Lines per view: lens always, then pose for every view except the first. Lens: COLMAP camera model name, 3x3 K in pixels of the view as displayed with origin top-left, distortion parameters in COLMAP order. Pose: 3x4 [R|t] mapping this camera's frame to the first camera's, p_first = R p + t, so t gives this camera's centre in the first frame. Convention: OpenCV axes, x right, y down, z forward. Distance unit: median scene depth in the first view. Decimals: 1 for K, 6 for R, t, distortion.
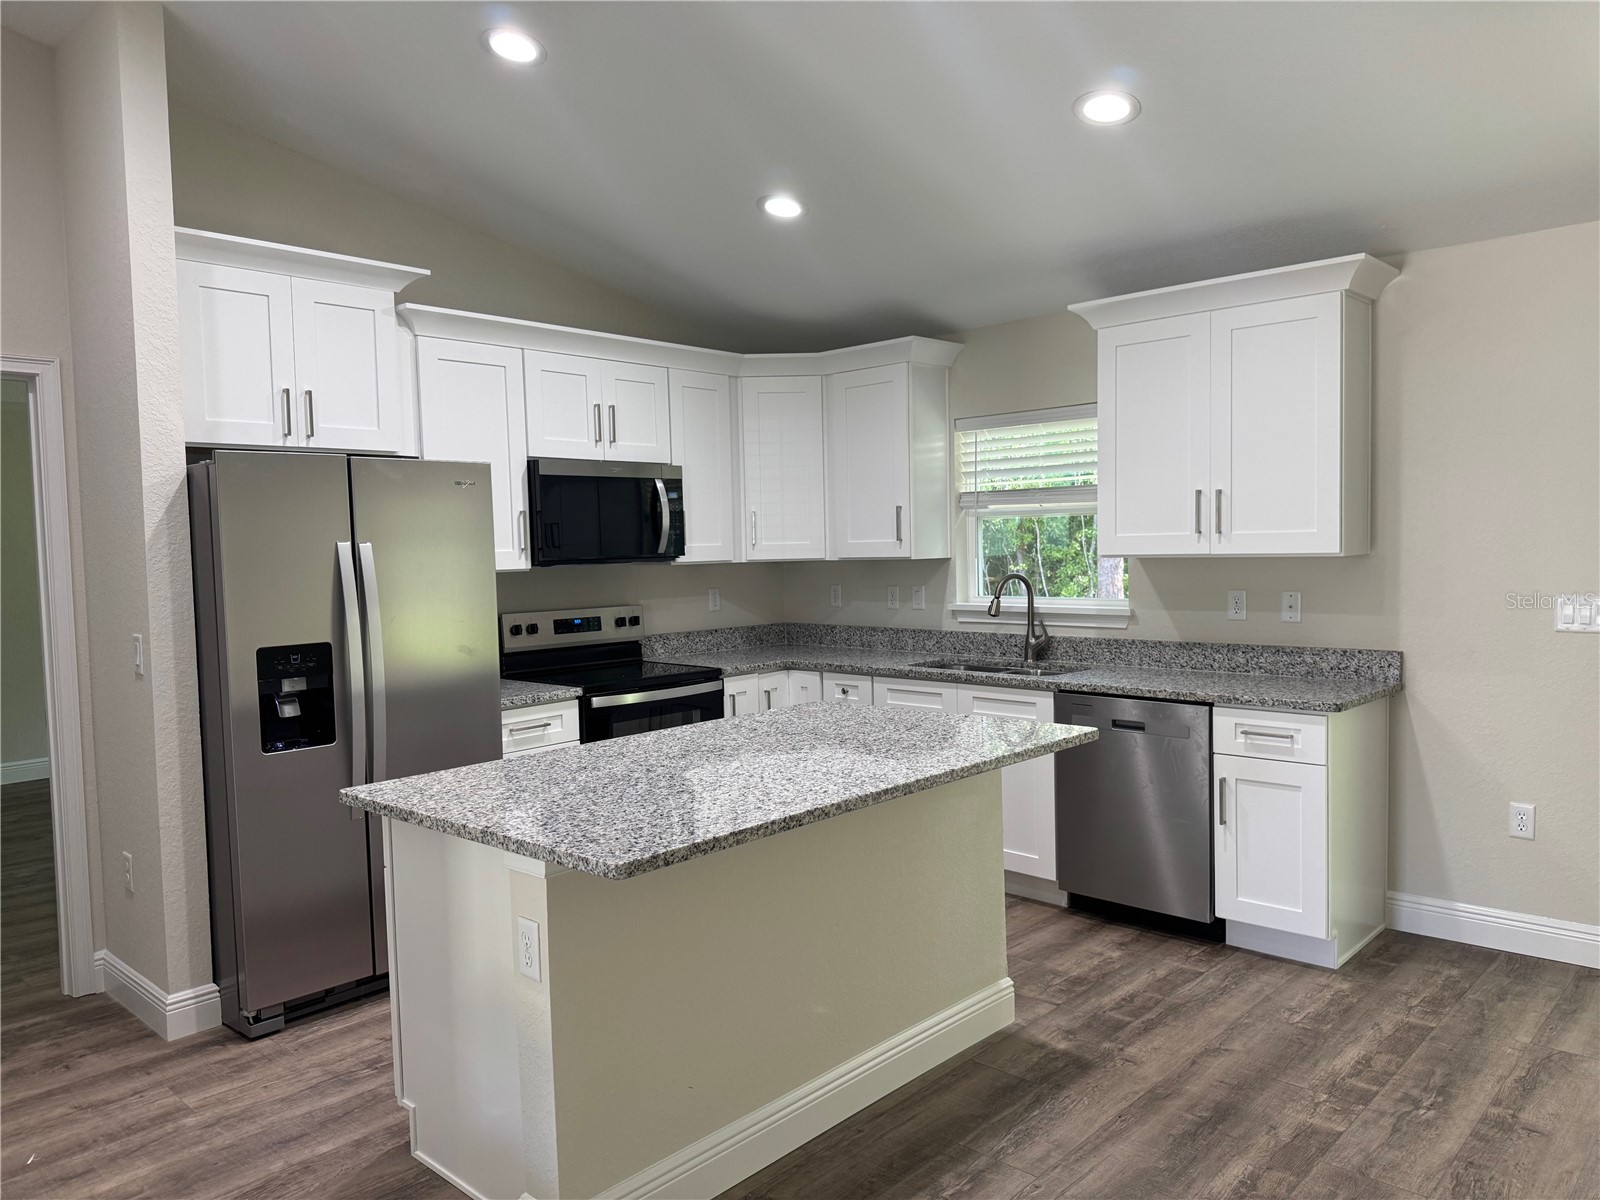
lens RADIAL K [[1130.3, 0, 800.0], [0, 1130.3, 600.0], [0, 0, 1]] dist [0.069001, -0.083597]
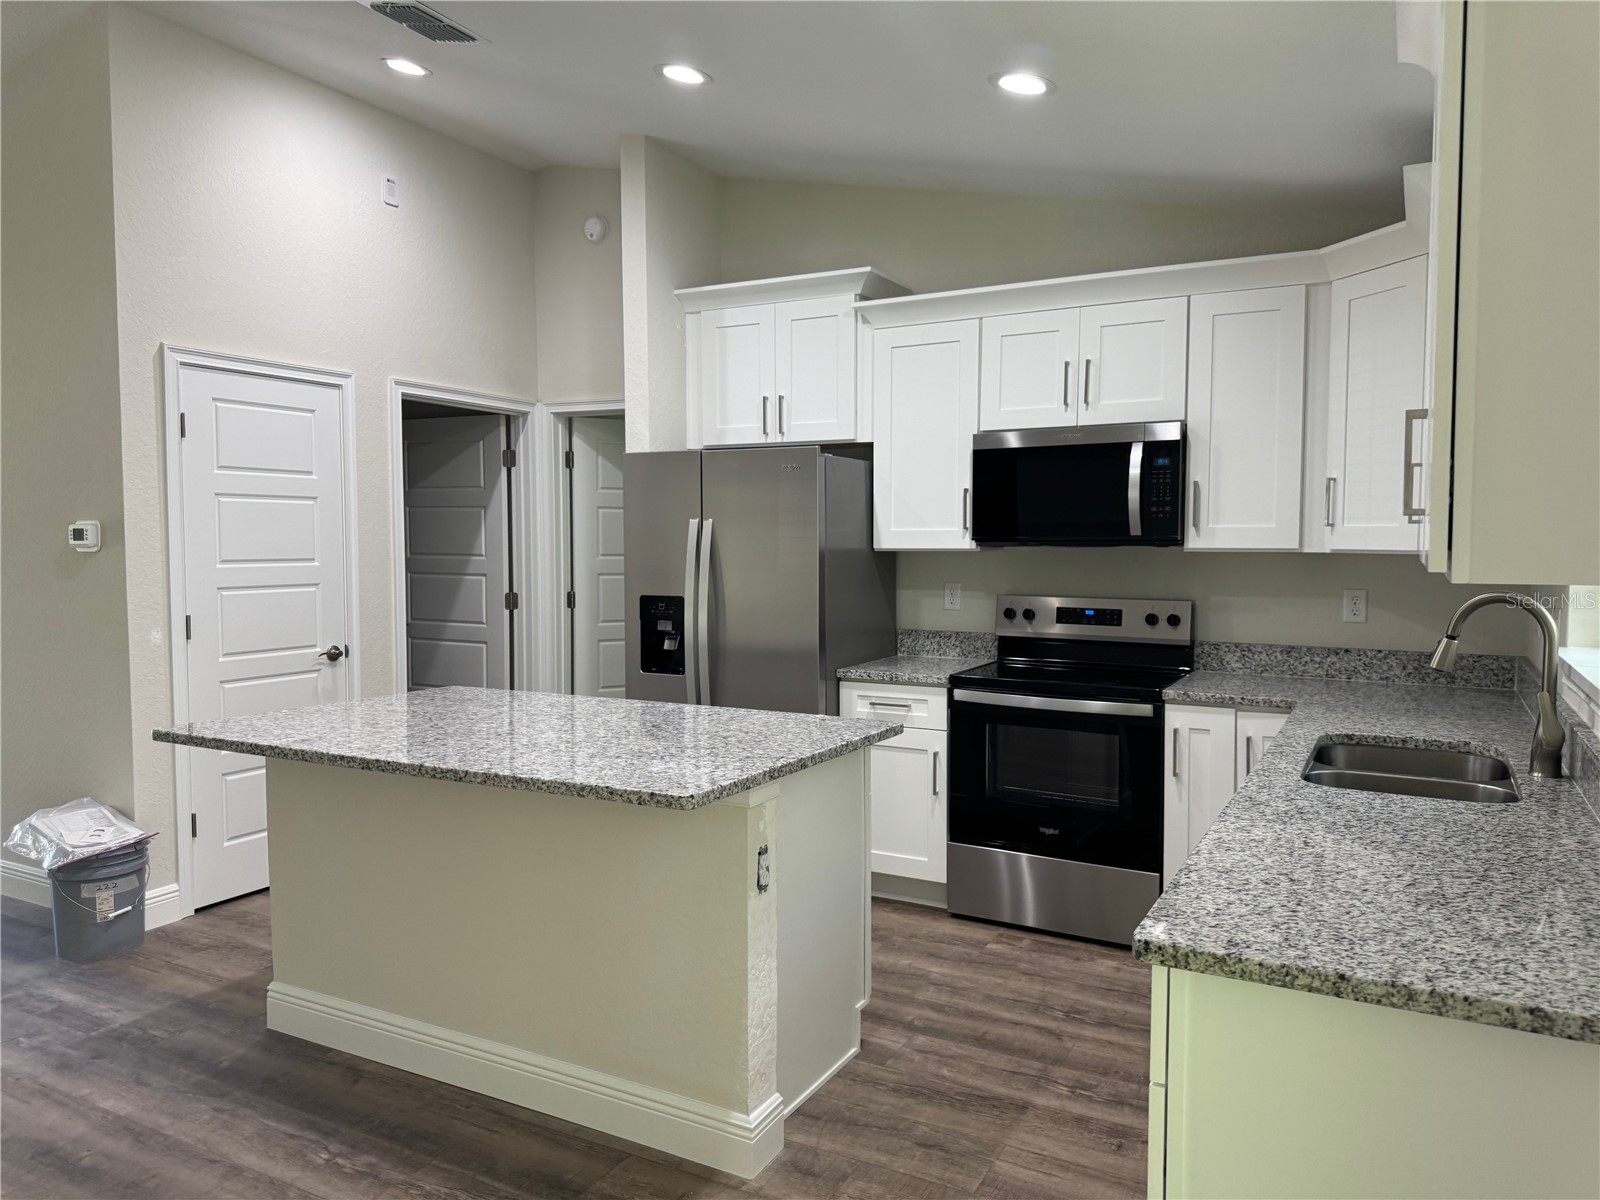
lens RADIAL K [[1130.3, 0, 800.0], [0, 1130.3, 600.0], [0, 0, 1]] dist [0.069001, -0.083597]
pose [[0.243267, 0.078948, -0.966741, 0.643896], [-0.056827, 0.996130, 0.067048, -0.039461], [0.968293, 0.038626, 0.246812, 0.614669]]
